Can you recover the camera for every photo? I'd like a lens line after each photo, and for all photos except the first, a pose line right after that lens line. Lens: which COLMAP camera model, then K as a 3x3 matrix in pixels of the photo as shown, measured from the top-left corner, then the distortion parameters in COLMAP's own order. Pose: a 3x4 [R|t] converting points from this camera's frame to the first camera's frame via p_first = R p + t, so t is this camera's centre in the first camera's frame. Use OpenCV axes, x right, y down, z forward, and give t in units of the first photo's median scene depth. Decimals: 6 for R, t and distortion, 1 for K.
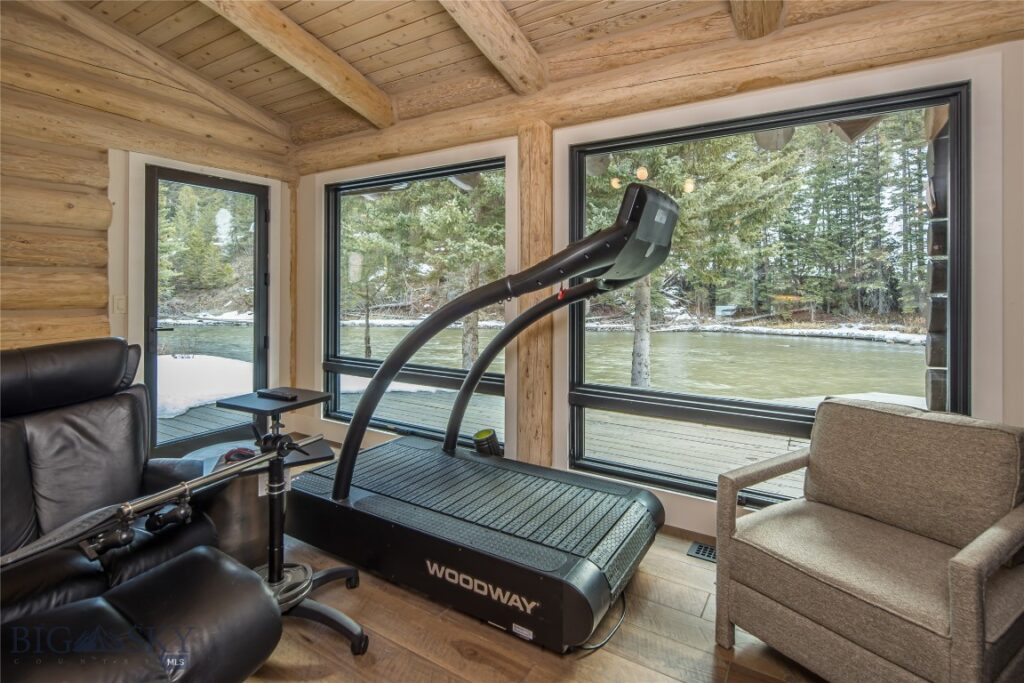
lens RADIAL K [[497.9, 0, 504.4], [0, 497.9, 338.5], [0, 0, 1]] dist [-0.001958, 0.000045]
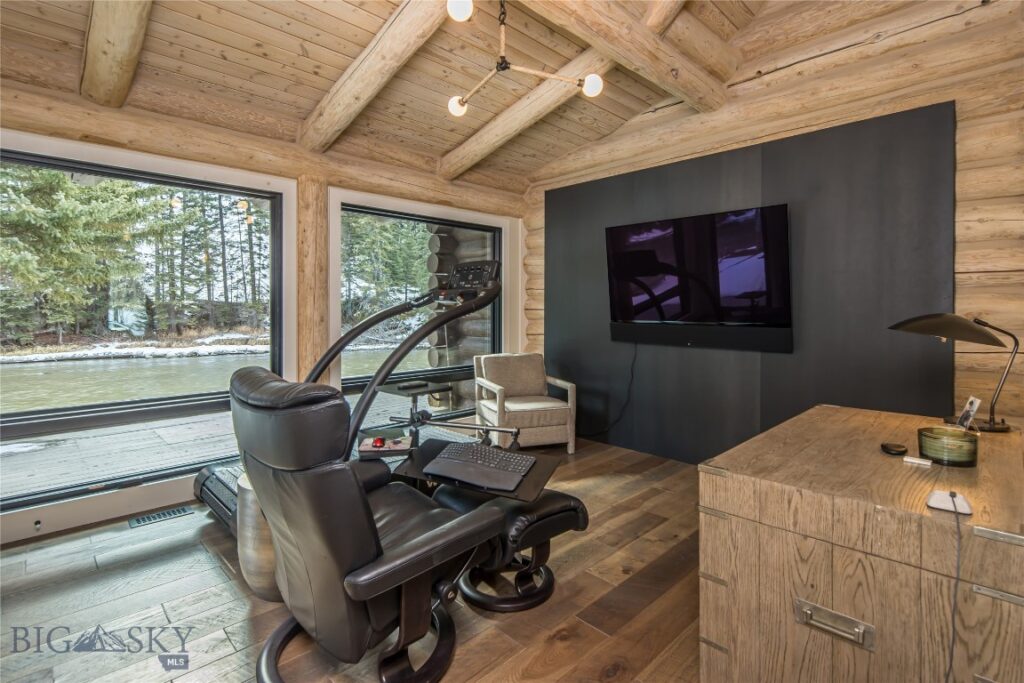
lens RADIAL K [[497.9, 0, 497.0], [0, 497.9, 313.7], [0, 0, 1]] dist [-0.001958, 0.000045]
pose [[0.236368, -0.015646, 0.971538, -0.071986], [0.099000, 0.995055, -0.008061, -0.003464], [-0.966607, 0.098087, 0.236748, 0.023130]]
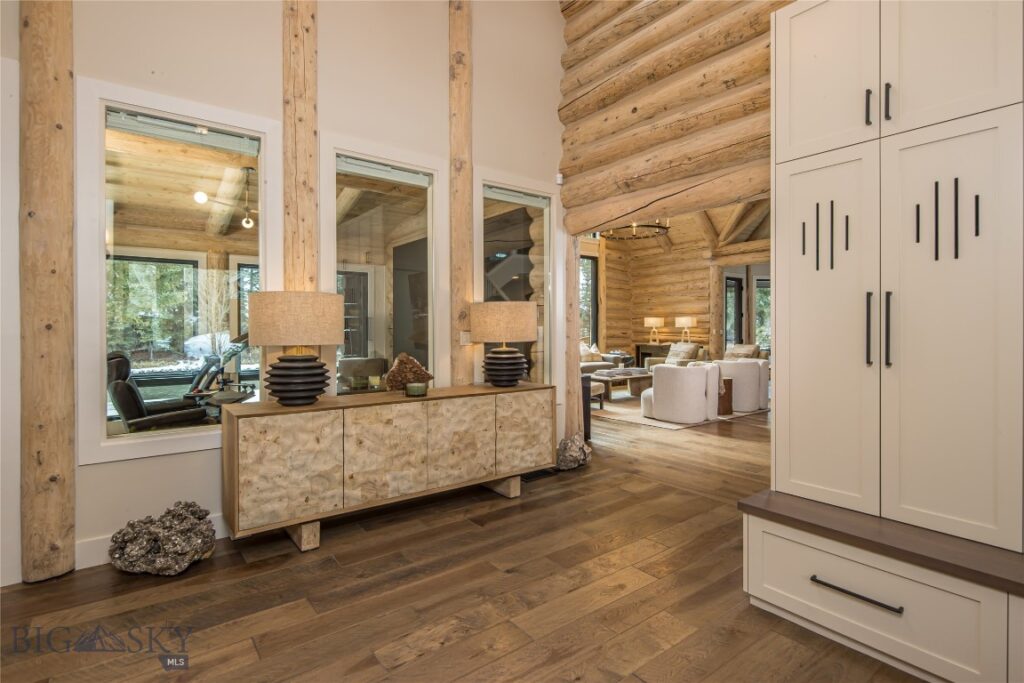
lens RADIAL K [[497.9, 0, 505.6], [0, 497.9, 337.6], [0, 0, 1]] dist [-0.001958, 0.000045]
pose [[0.346756, -0.019206, 0.937759, -0.106342], [0.095792, 0.995288, -0.015036, 0.005990], [-0.933051, 0.095043, 0.346961, -0.058011]]
